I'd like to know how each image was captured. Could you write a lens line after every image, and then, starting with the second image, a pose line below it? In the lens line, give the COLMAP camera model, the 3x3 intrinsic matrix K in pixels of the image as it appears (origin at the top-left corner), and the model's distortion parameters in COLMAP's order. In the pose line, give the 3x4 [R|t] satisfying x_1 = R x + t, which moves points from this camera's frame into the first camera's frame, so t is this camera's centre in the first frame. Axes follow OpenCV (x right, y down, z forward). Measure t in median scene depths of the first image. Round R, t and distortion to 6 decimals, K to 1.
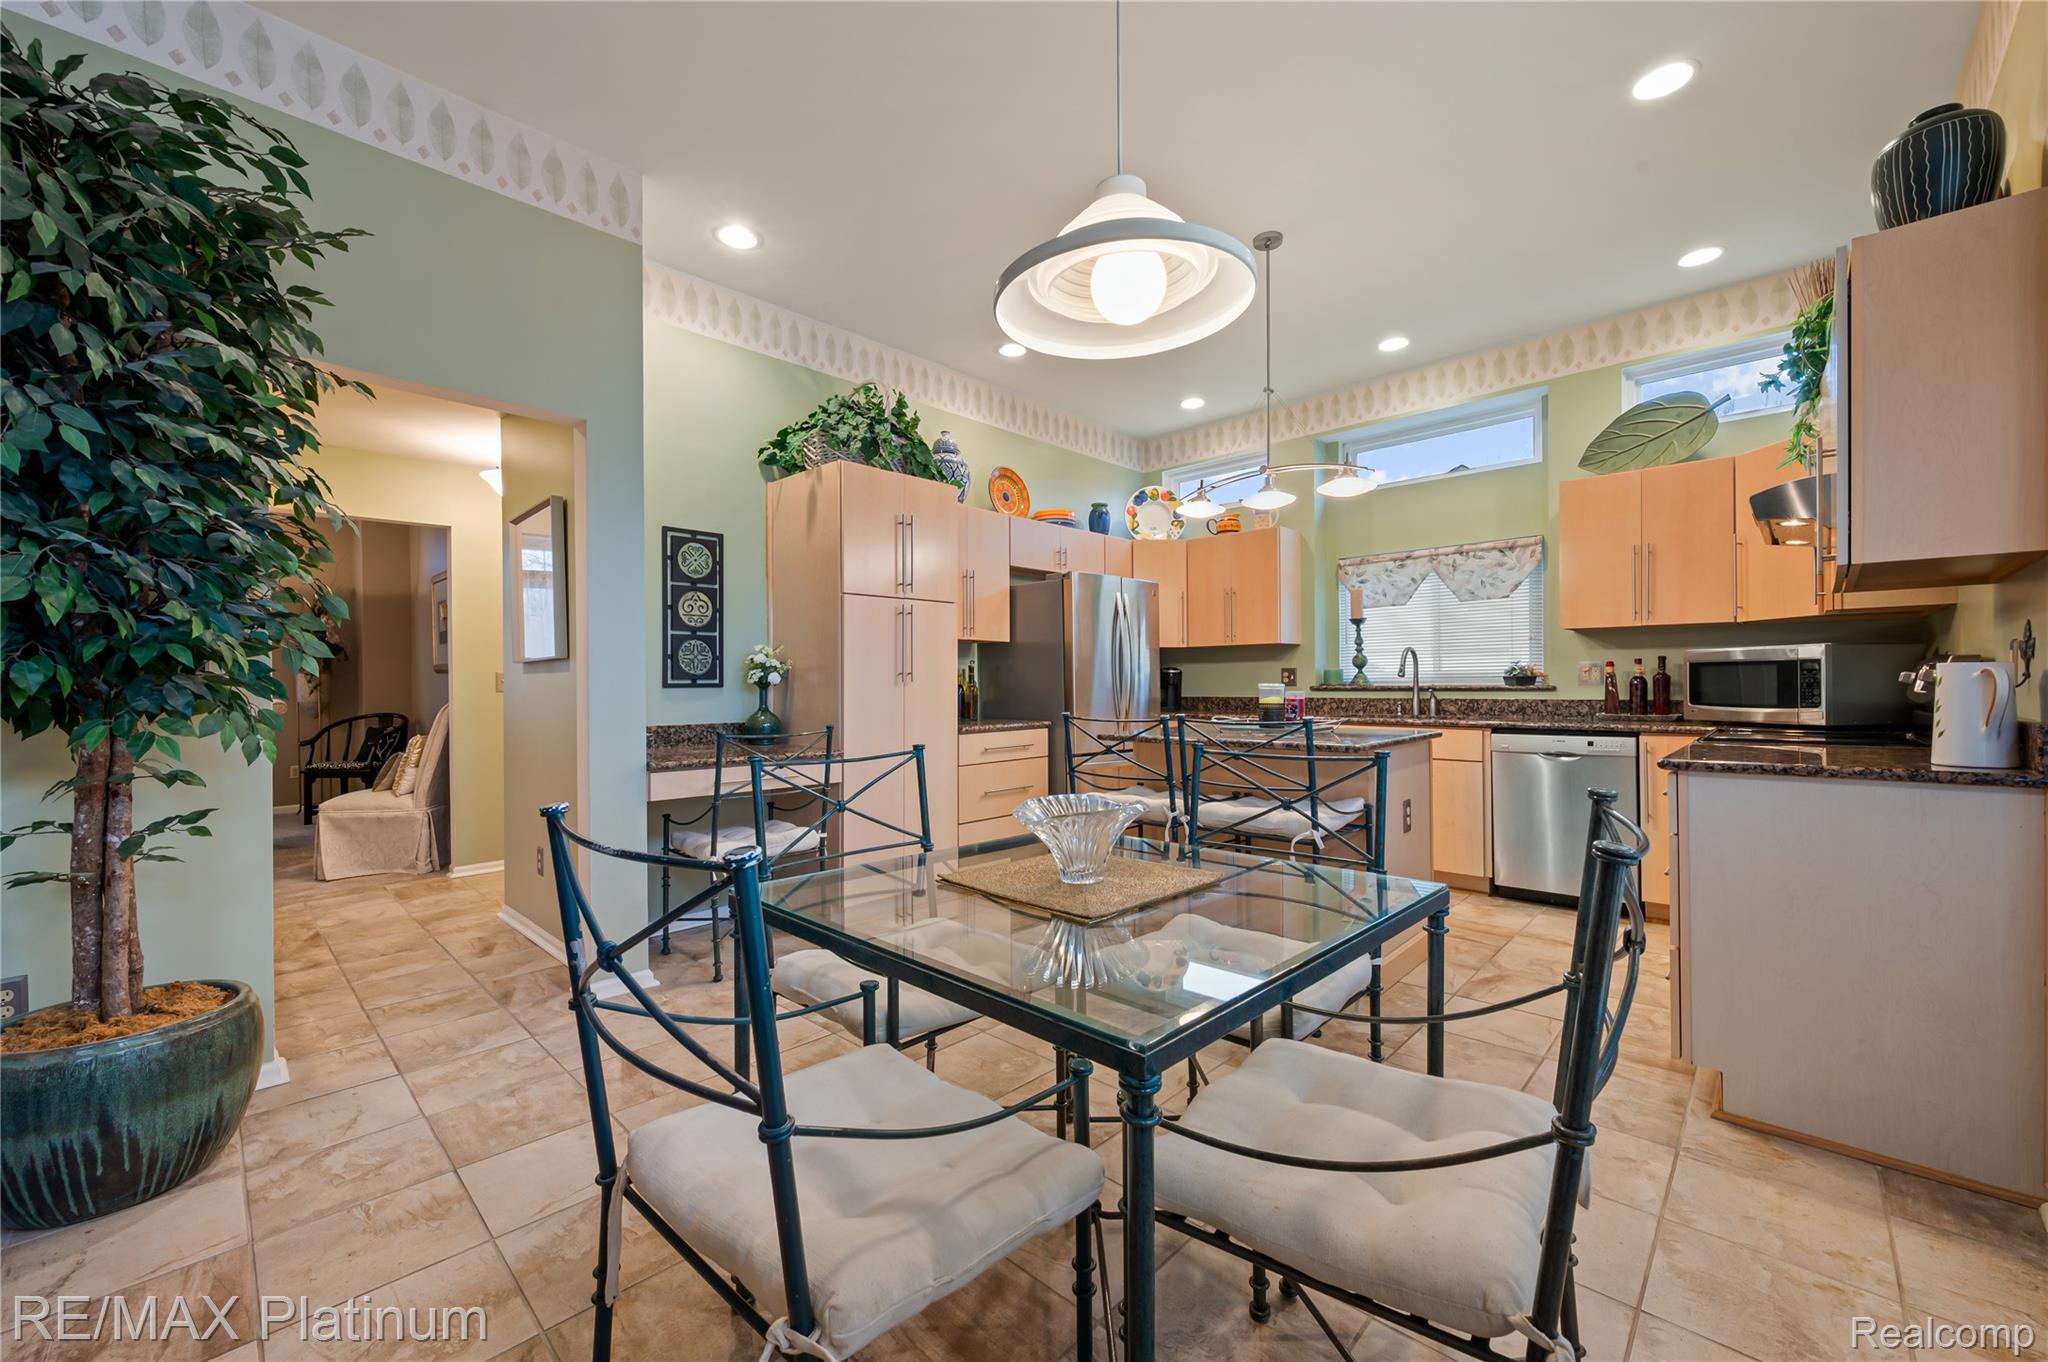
lens RADIAL K [[806.3, 0, 1024.0], [0, 806.3, 681.0], [0, 0, 1]] dist [0.000733, 0.000056]
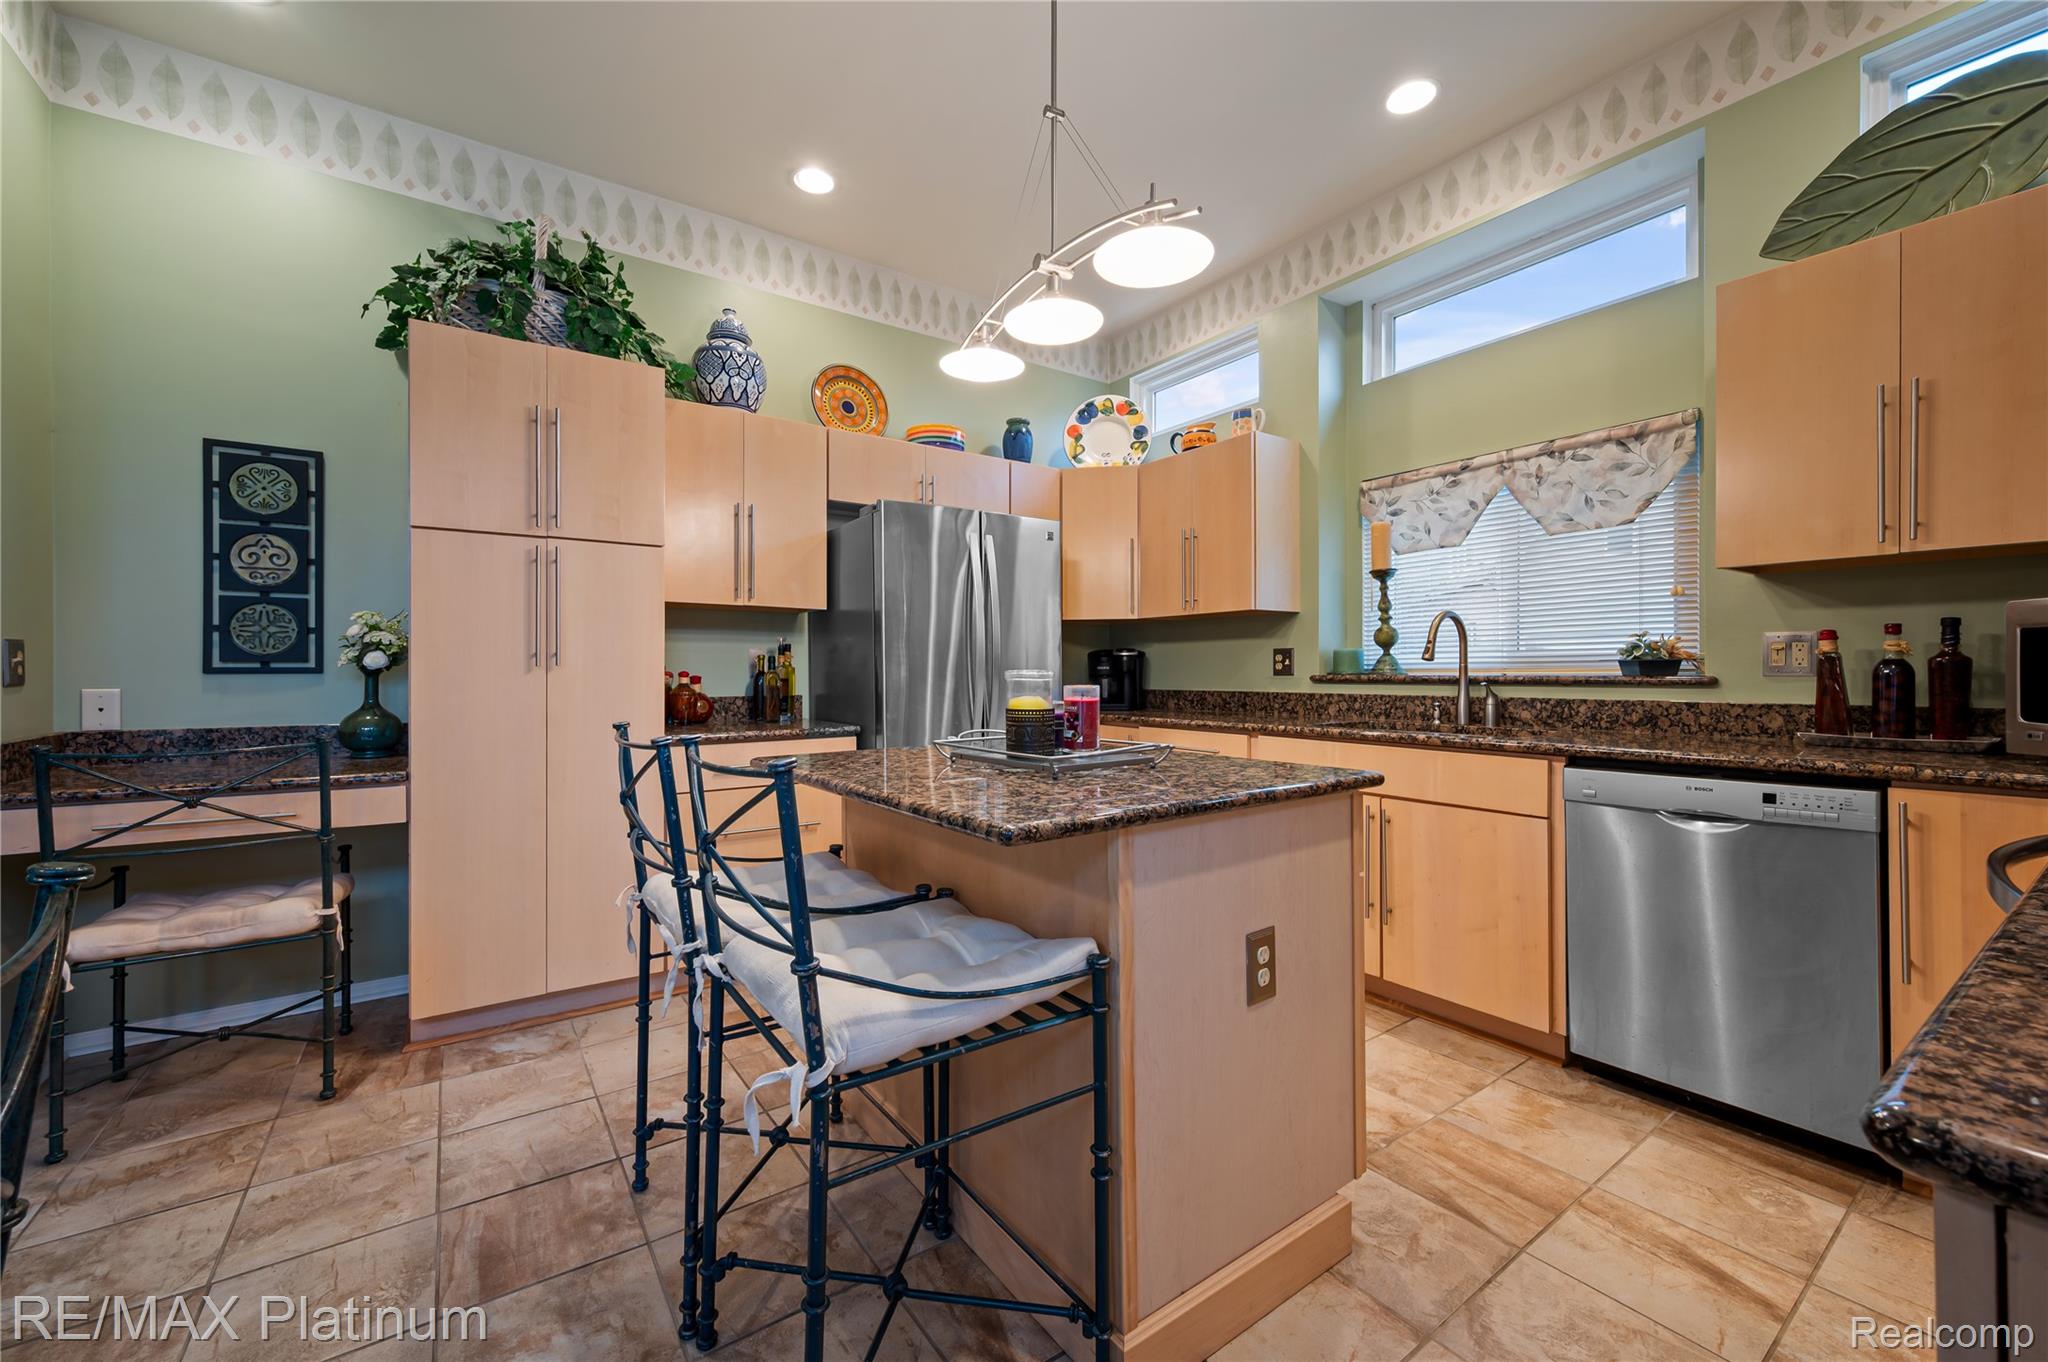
lens RADIAL K [[811.9, 0, 1021.9], [0, 811.9, 668.8], [0, 0, 1]] dist [0.000488, 0.000527]
pose [[0.981728, 0.003240, -0.190263, 0.290027], [-0.003080, 0.999995, 0.001137, 0.001014], [0.190265, -0.000531, 0.981733, 0.357564]]
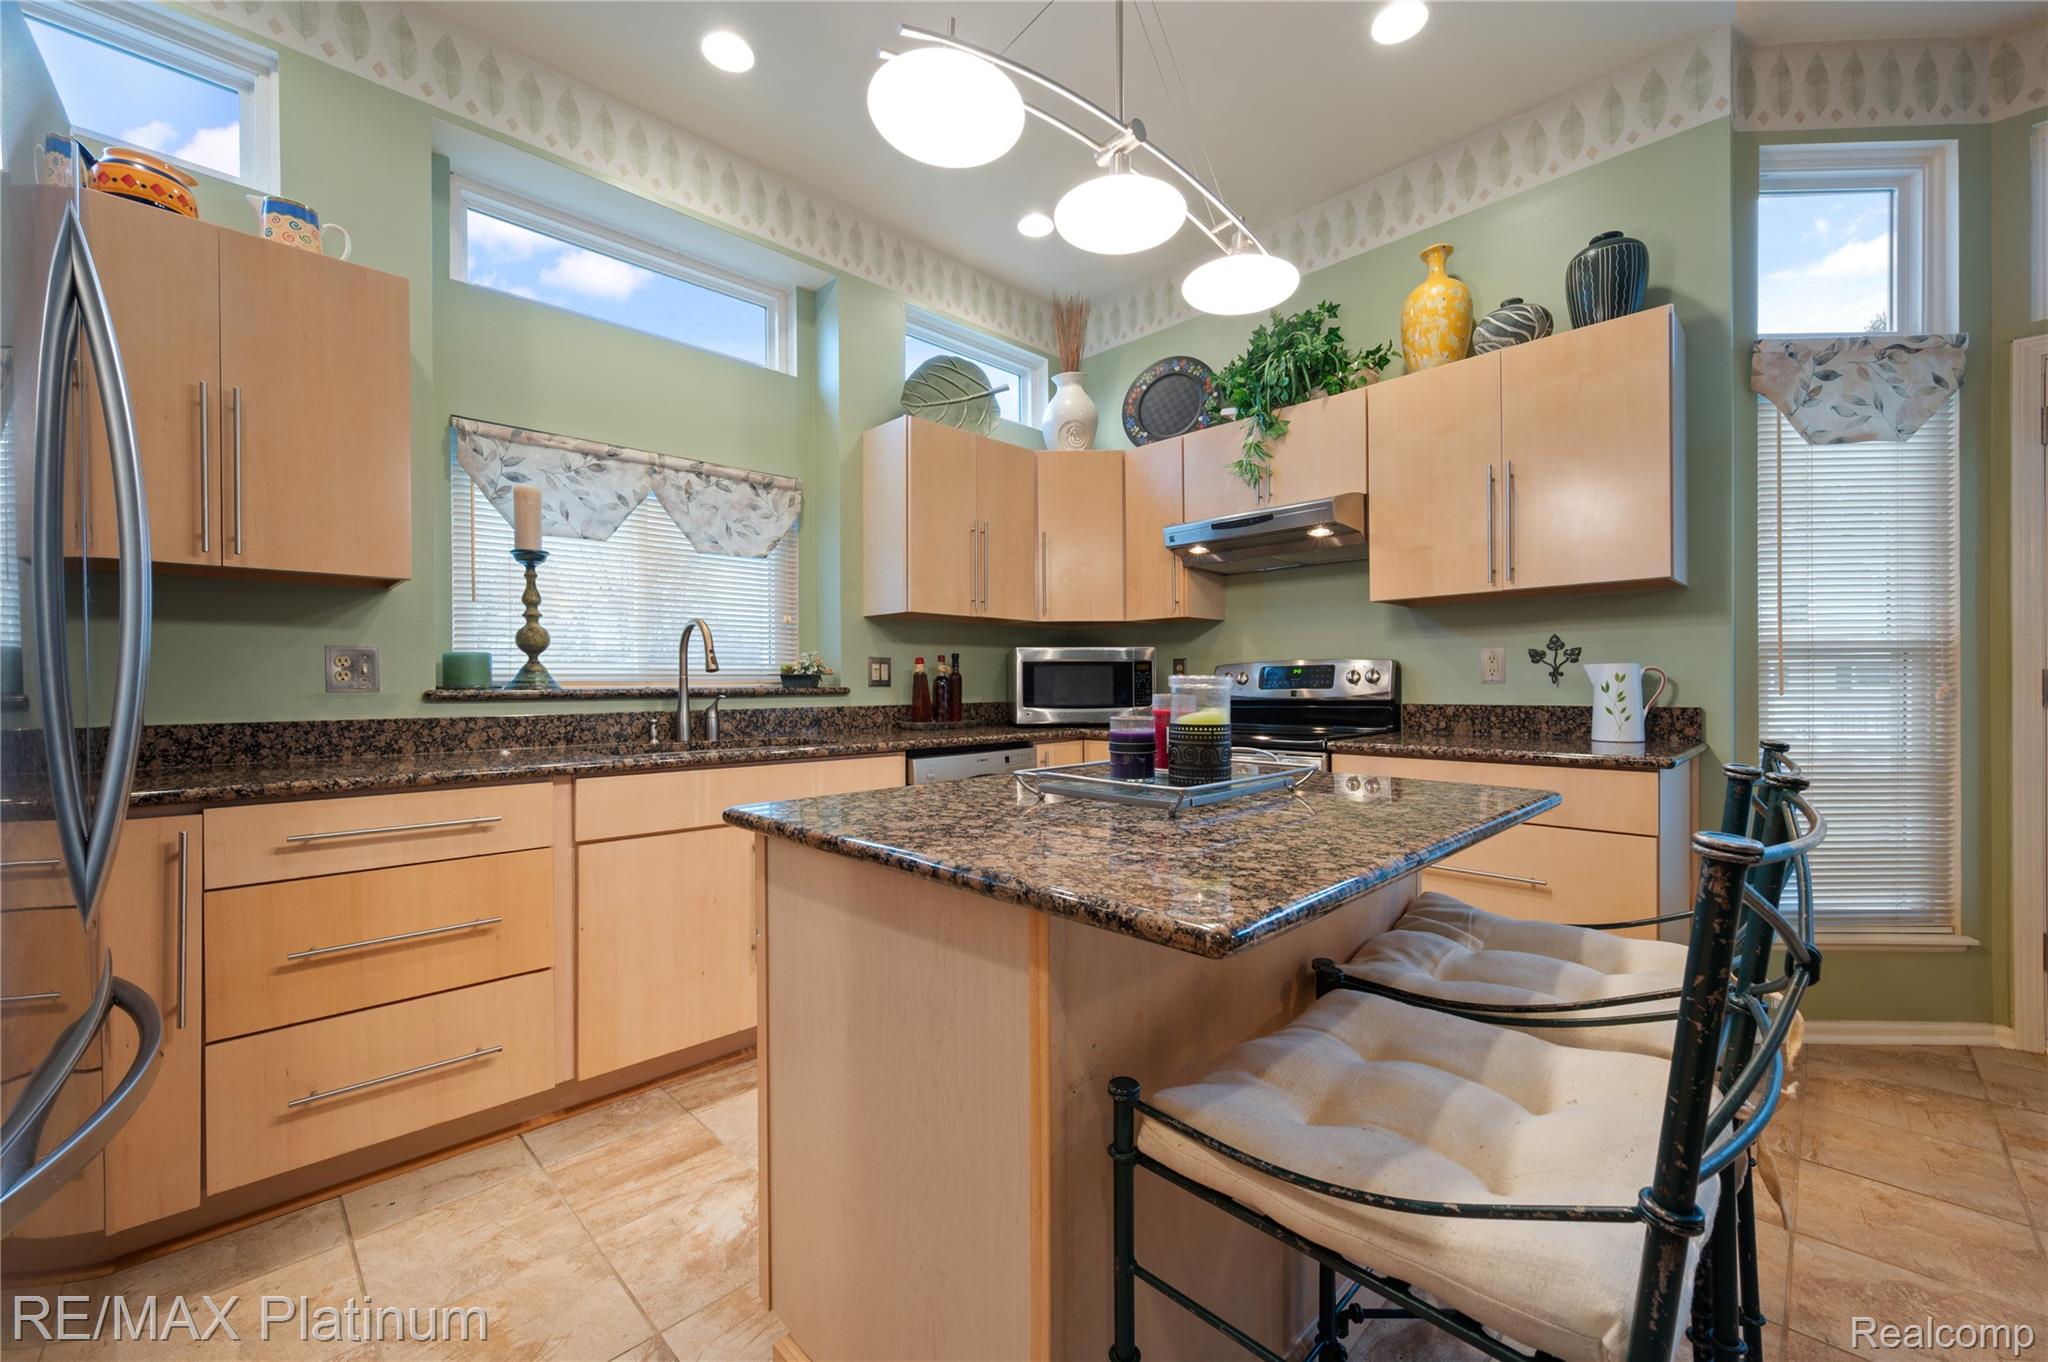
lens RADIAL K [[806.3, 0, 1024.0], [0, 806.3, 681.0], [0, 0, 1]] dist [0.000733, 0.000056]
pose [[0.020969, 0.008436, 0.999745, -0.072465], [0.001775, 0.999963, -0.008475, 0.005936], [-0.999779, 0.001952, 0.020953, 0.784942]]
